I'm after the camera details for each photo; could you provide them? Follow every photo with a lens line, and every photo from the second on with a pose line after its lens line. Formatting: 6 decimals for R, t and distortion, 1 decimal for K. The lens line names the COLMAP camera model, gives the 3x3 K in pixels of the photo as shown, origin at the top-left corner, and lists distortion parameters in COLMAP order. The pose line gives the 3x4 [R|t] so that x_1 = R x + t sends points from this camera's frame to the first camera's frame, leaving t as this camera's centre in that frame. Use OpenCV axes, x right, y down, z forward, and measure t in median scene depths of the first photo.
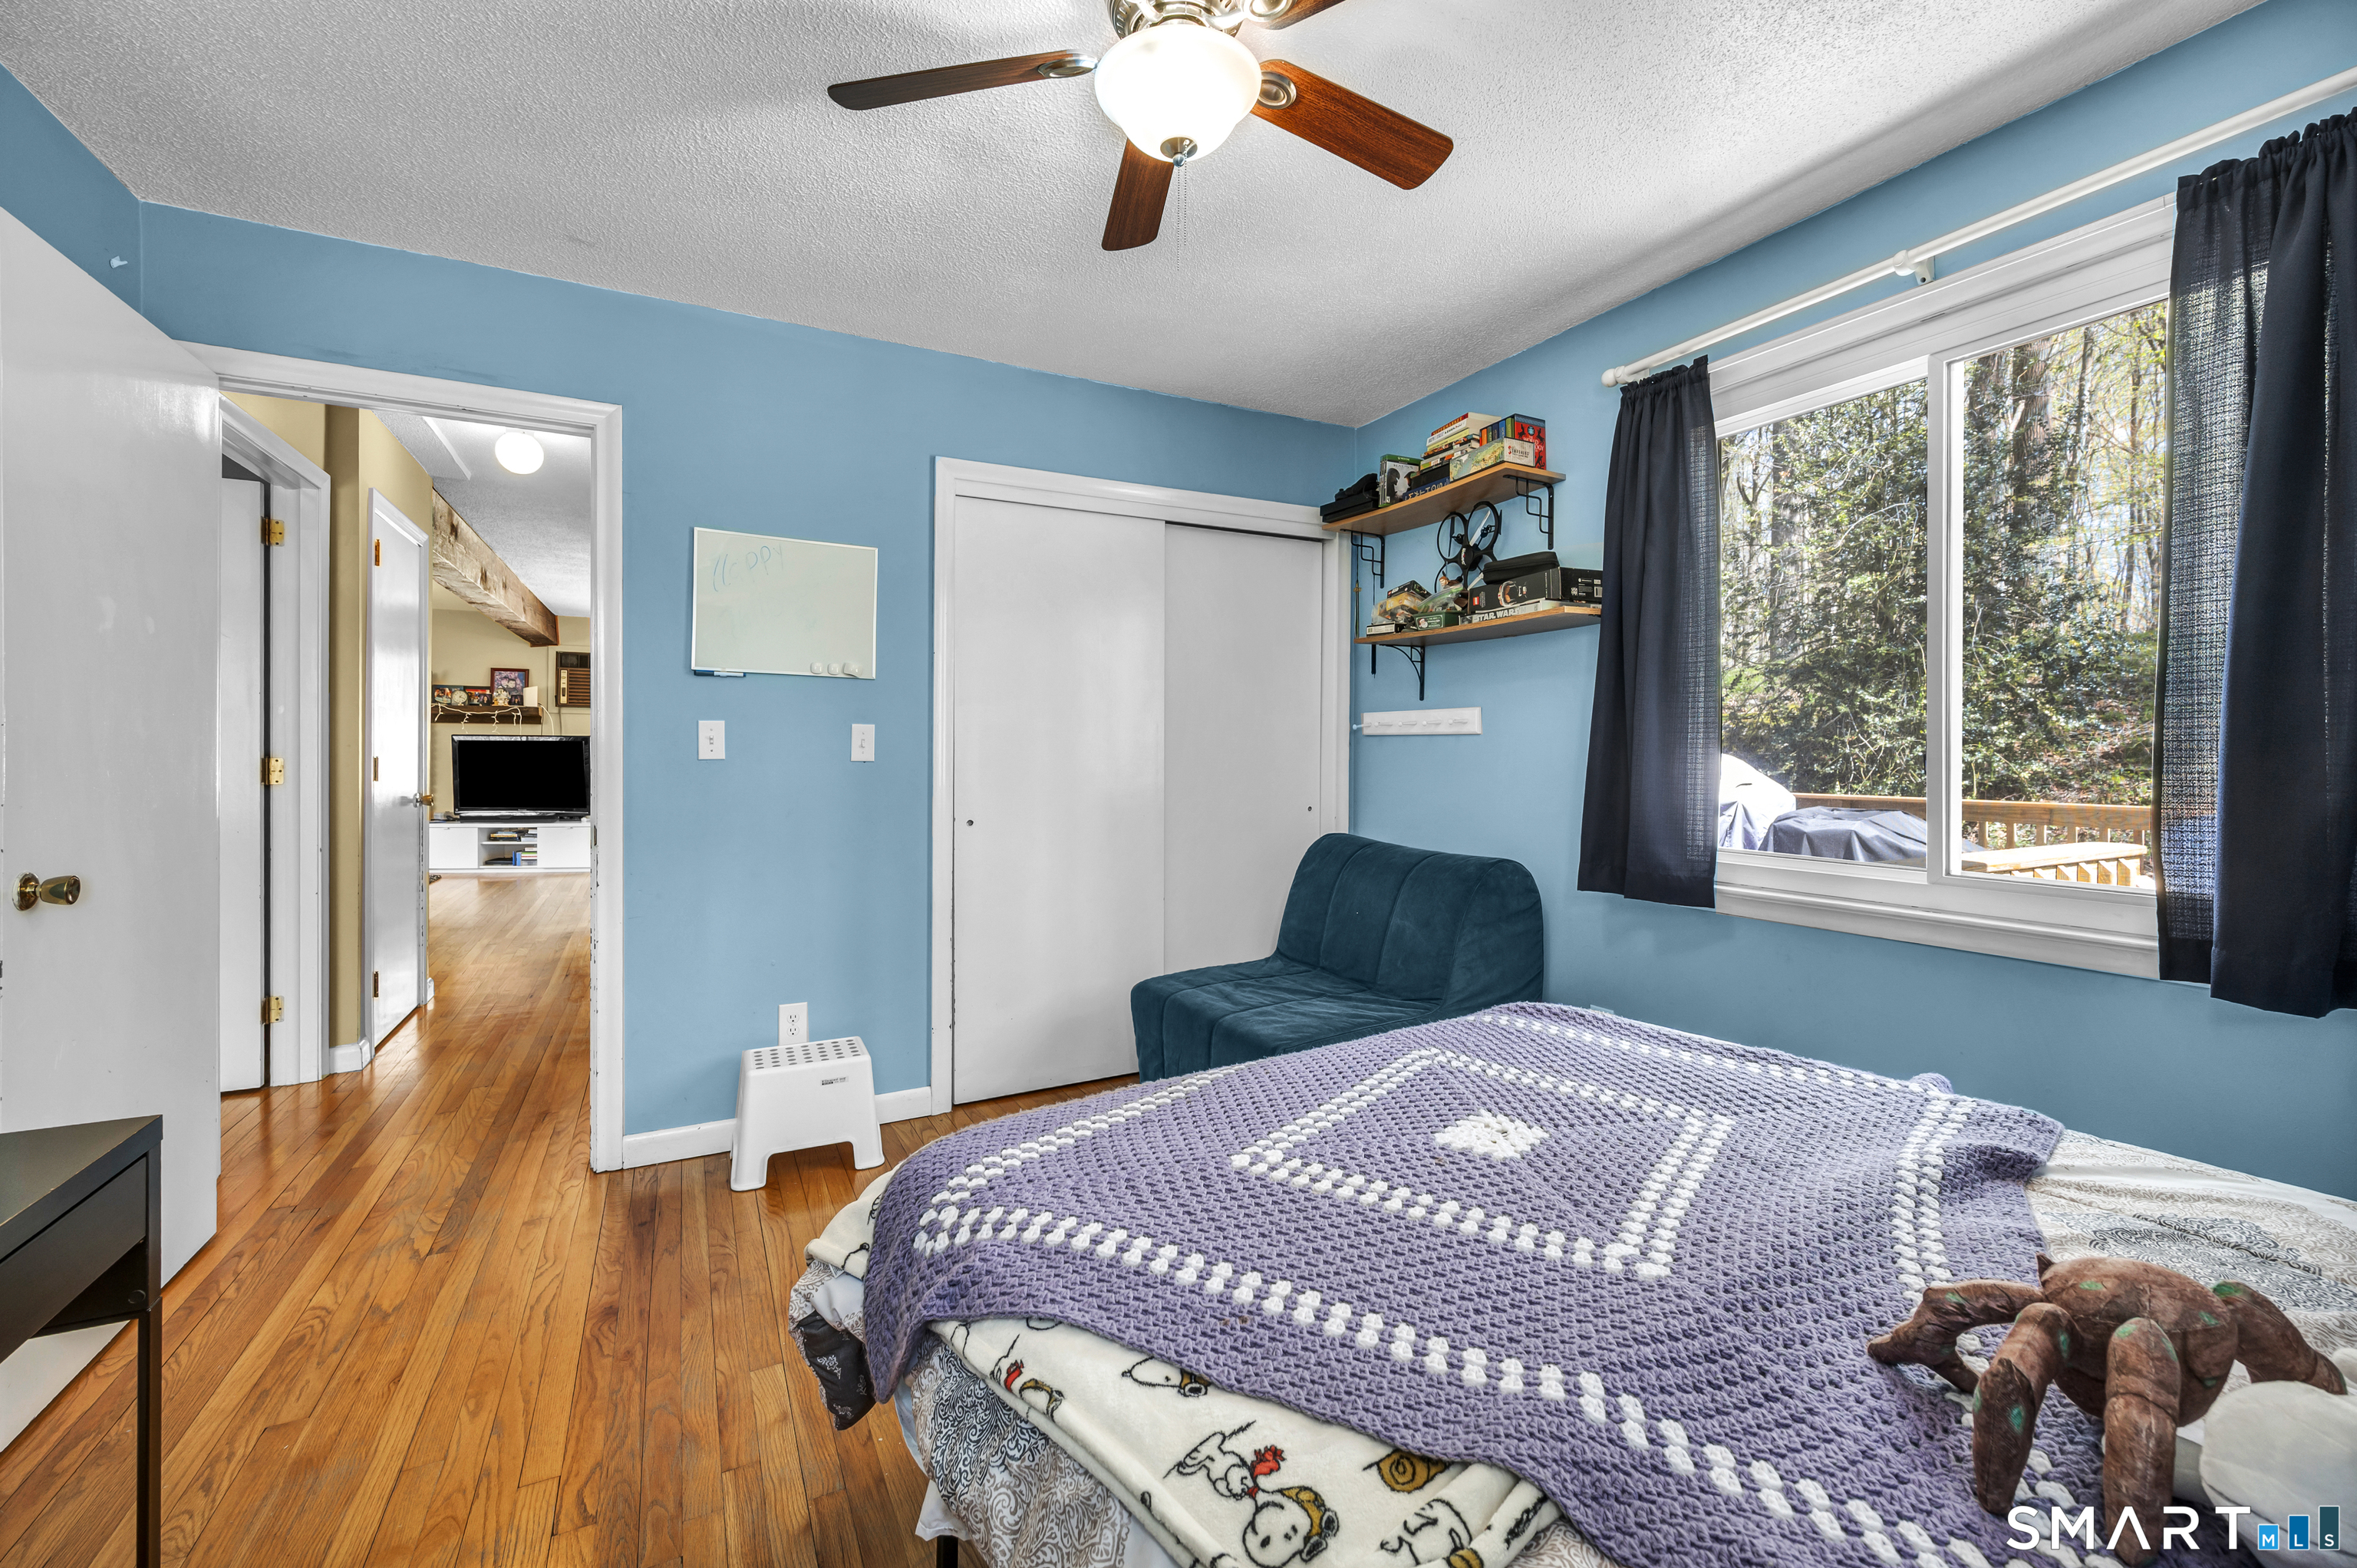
lens RADIAL K [[951.6, 0, 1166.4], [0, 951.6, 747.9], [0, 0, 1]] dist [0.002436, -0.000296]
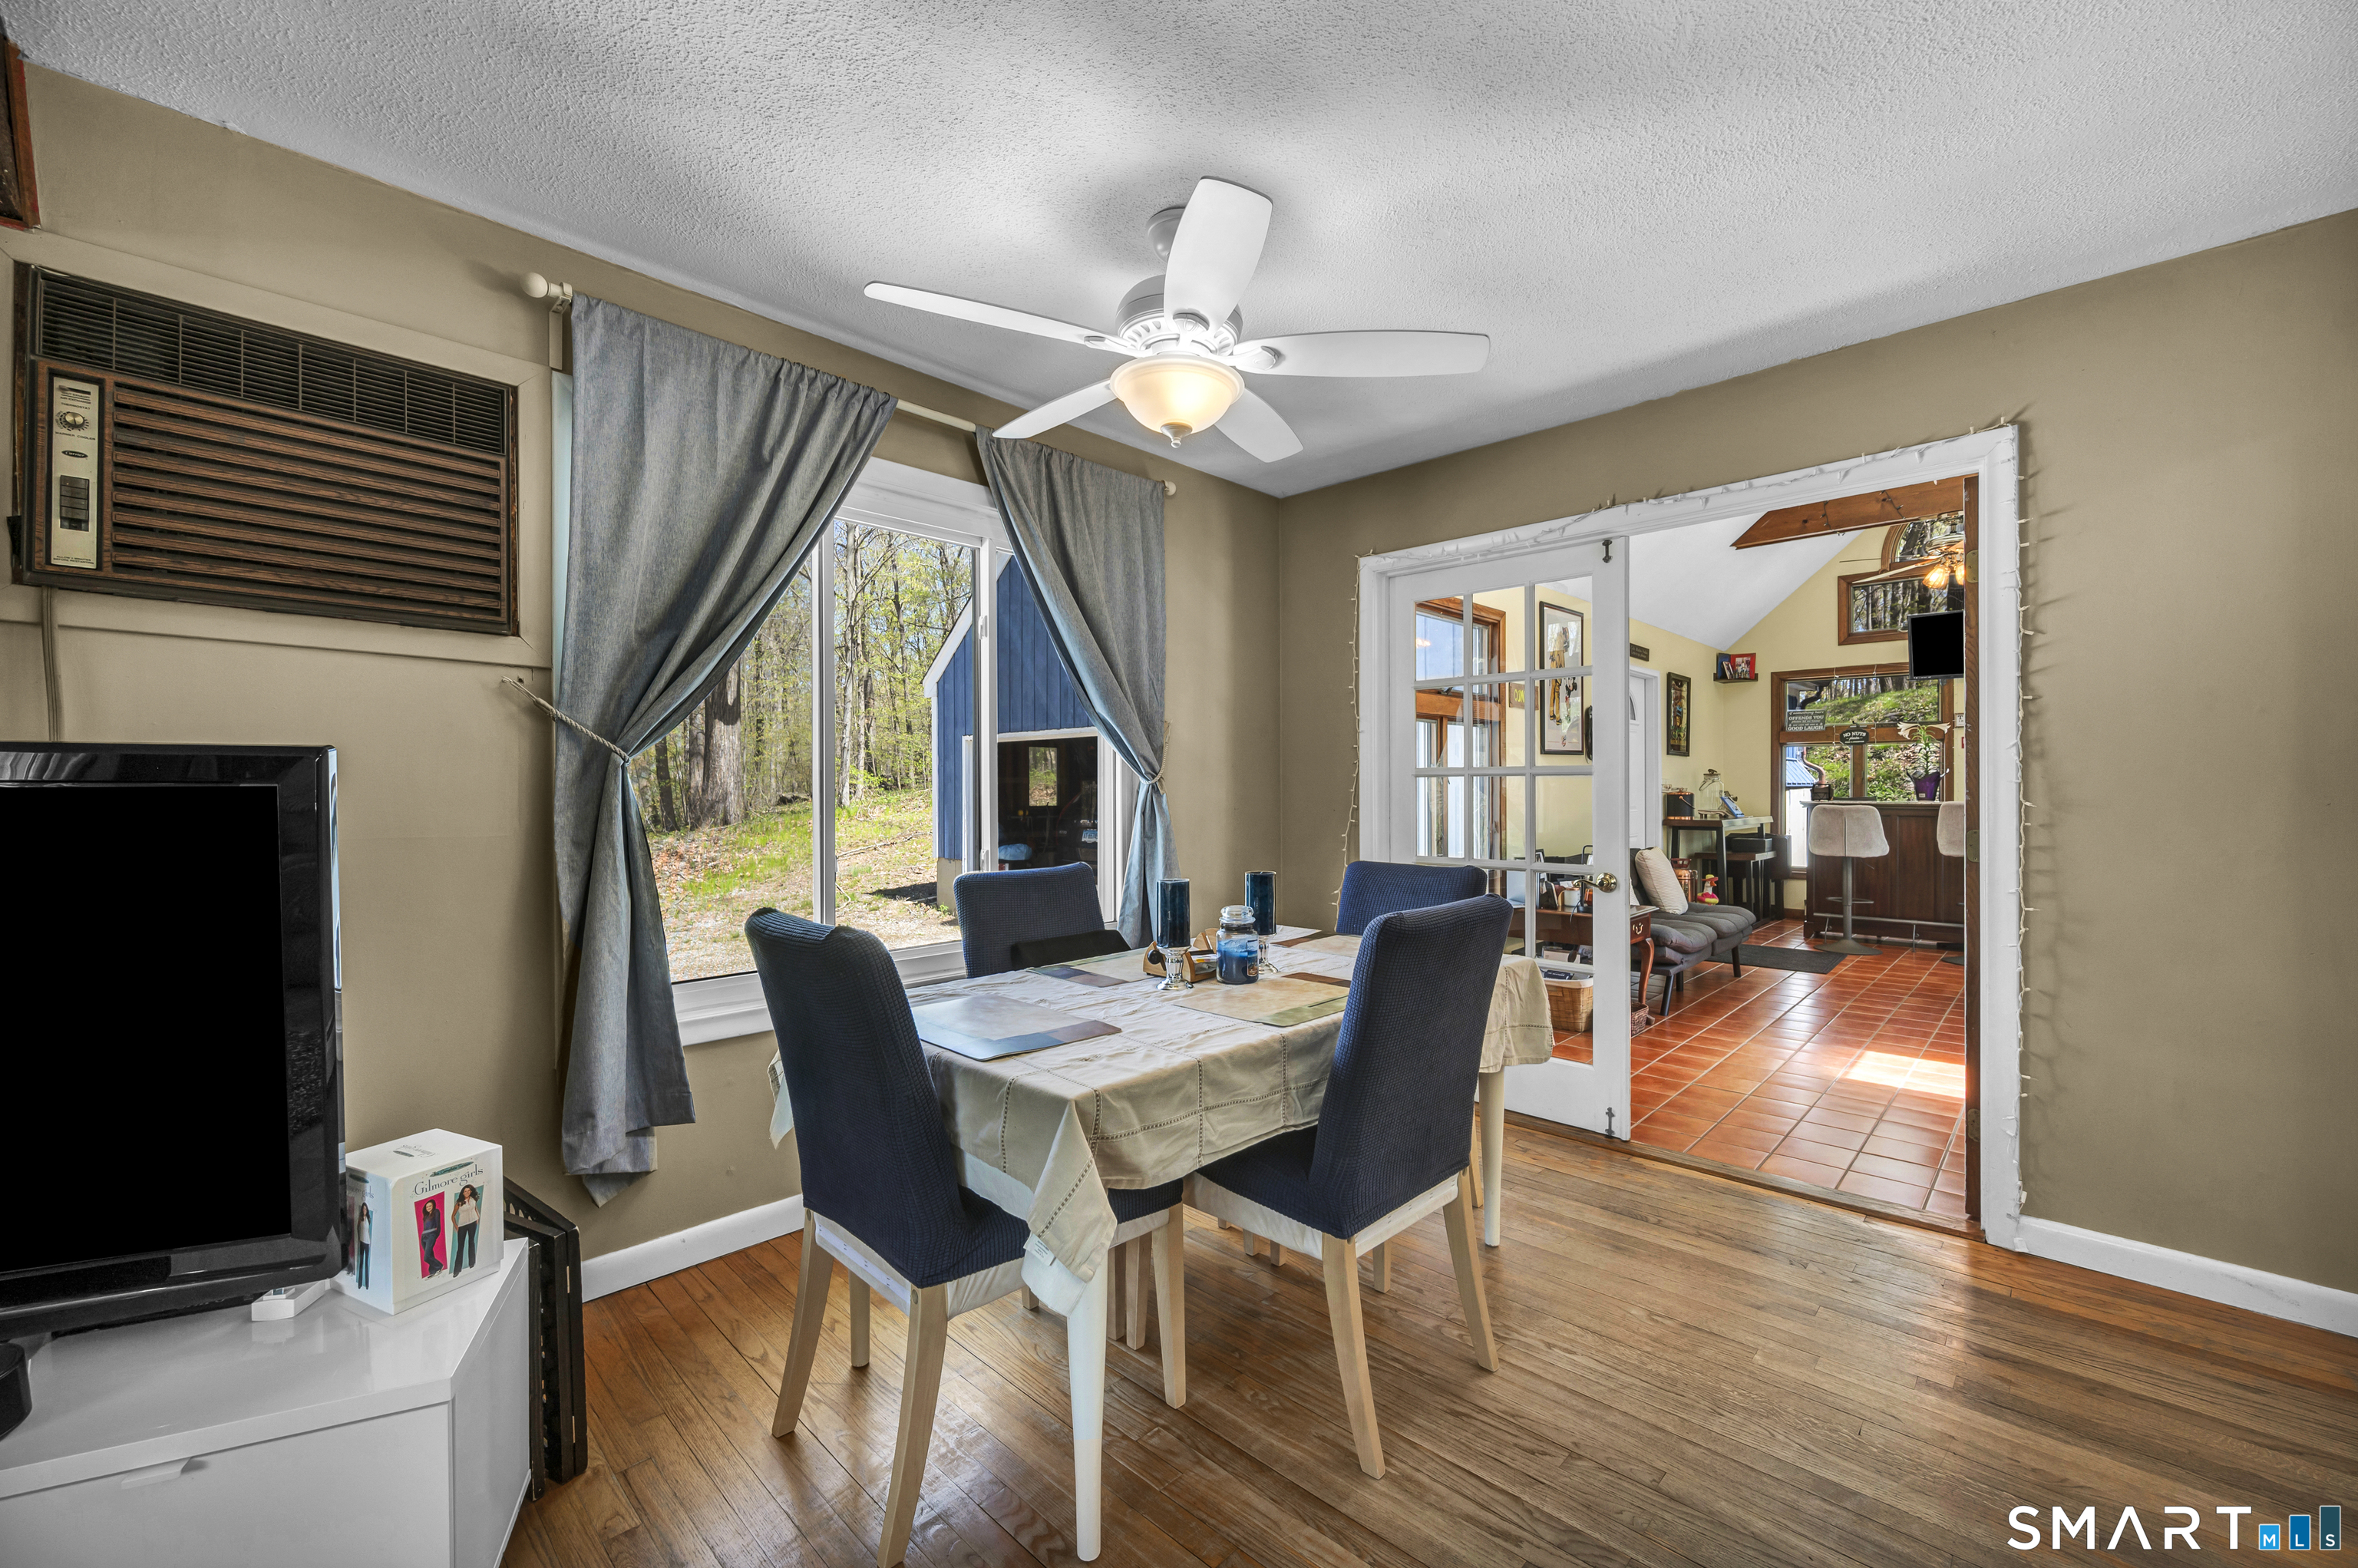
lens RADIAL K [[952.1, 0, 1181.3], [0, 952.1, 799.1], [0, 0, 1]] dist [0.002436, -0.000296]
pose [[0.947405, -0.007702, 0.319945, -0.500667], [0.008221, 0.999966, -0.000273, -0.002783], [-0.319932, 0.002889, 0.947436, 0.775431]]
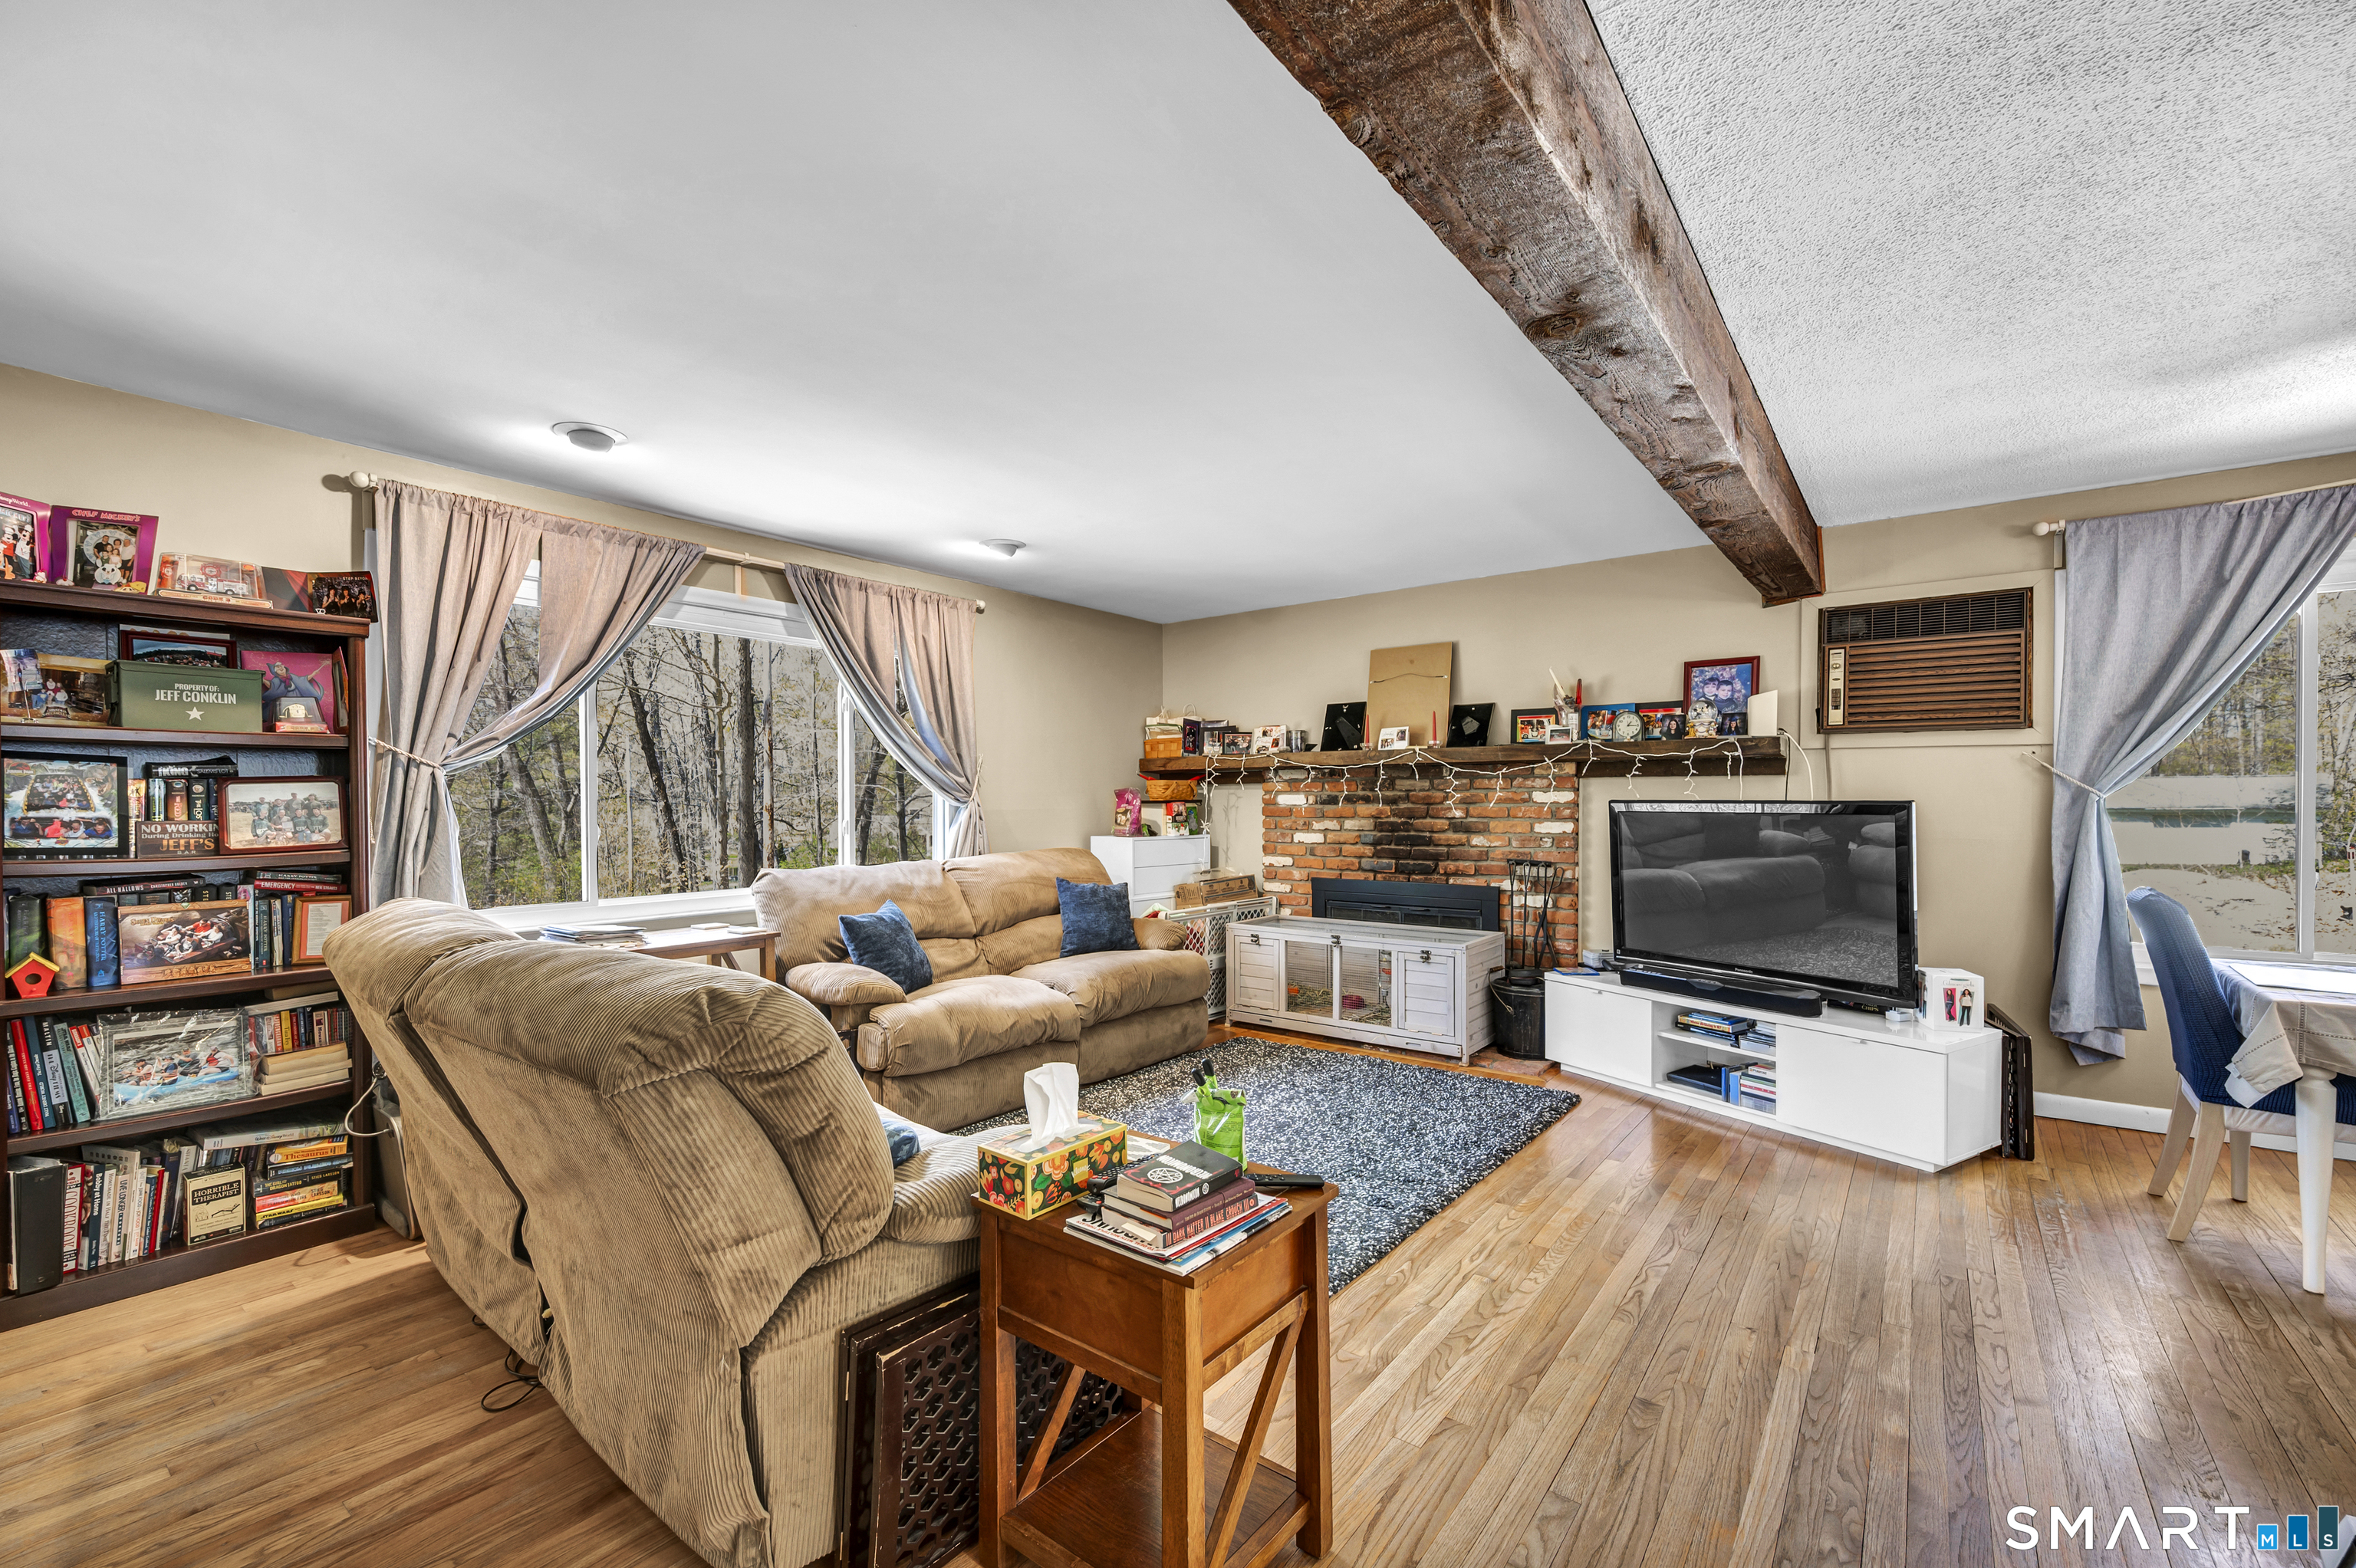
lens RADIAL K [[941.1, 0, 1203.0], [0, 941.1, 803.1], [0, 0, 1]] dist [-0.000799, -0.000504]
pose [[0.429162, -0.002304, -0.903225, -0.370394], [-0.001053, 0.999995, -0.003051, -0.009590], [0.903227, 0.002261, 0.429157, 0.556898]]
